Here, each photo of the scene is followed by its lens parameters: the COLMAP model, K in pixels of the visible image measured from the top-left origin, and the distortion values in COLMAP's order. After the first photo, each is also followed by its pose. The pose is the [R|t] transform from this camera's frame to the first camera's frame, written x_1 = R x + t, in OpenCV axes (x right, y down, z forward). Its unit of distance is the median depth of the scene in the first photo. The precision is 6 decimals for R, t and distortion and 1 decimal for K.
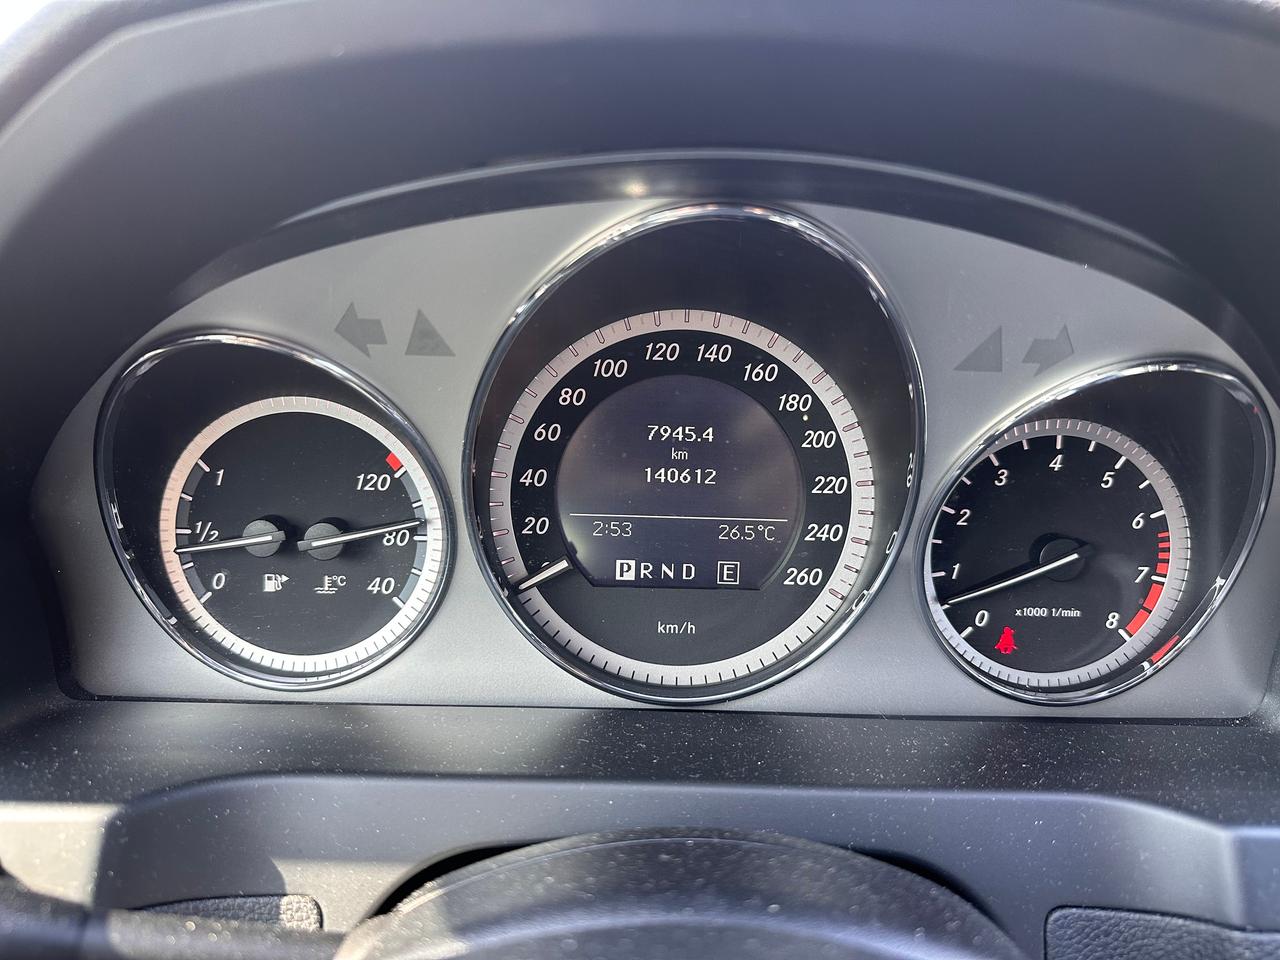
lens RADIAL K [[896.4, 0, 644.1], [0, 896.4, 473.9], [0, 0, 1]] dist [0.014385, -0.033097]
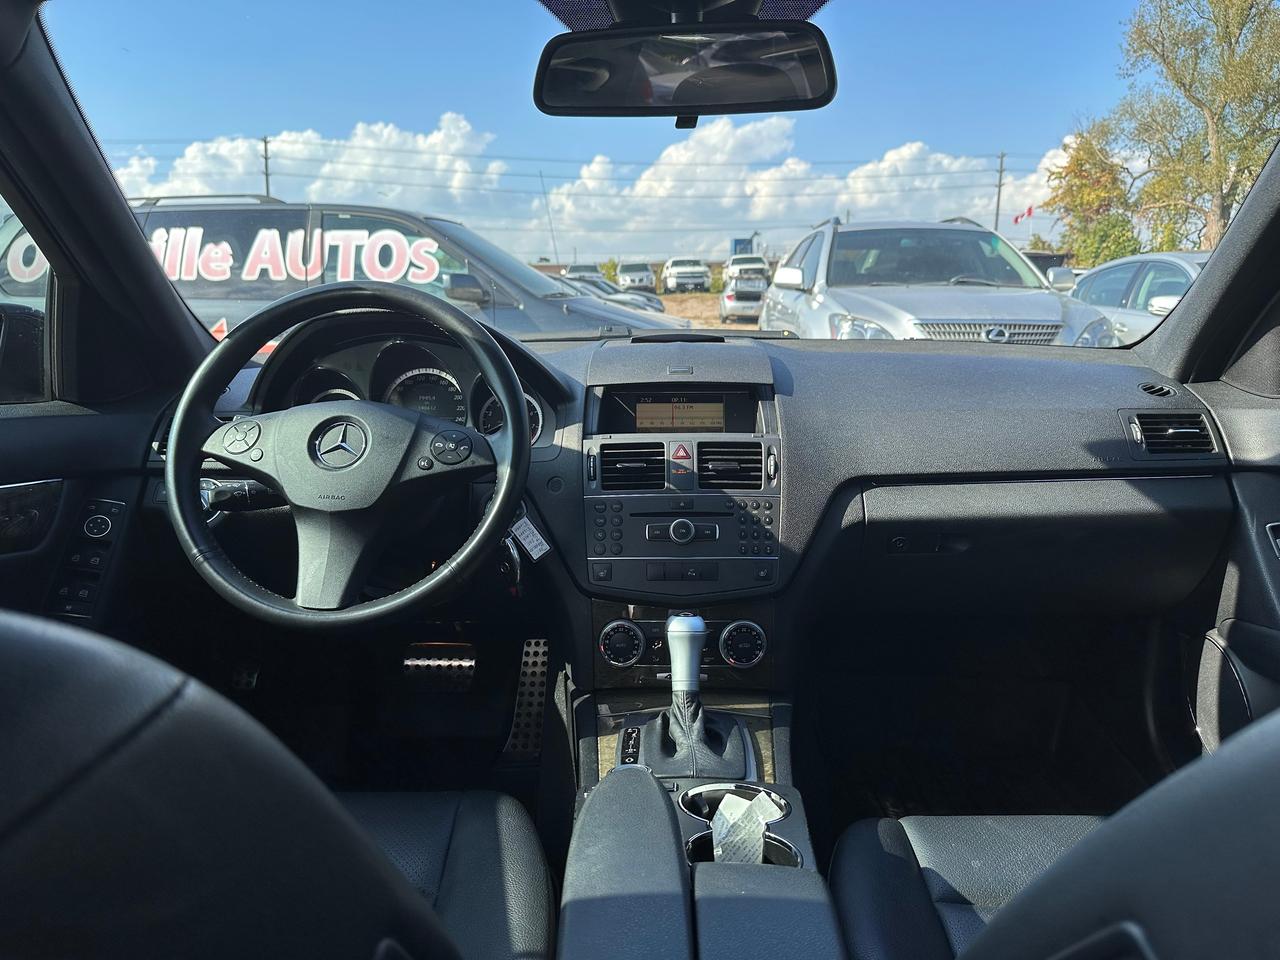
lens RADIAL K [[896.4, 0, 633.7], [0, 896.4, 487.3], [0, 0, 1]] dist [0.014385, -0.033097]
pose [[0.998302, -0.023779, -0.053170, 1.257166], [0.013589, 0.982762, -0.184373, 1.186043], [0.056637, 0.183337, 0.981417, -3.084988]]
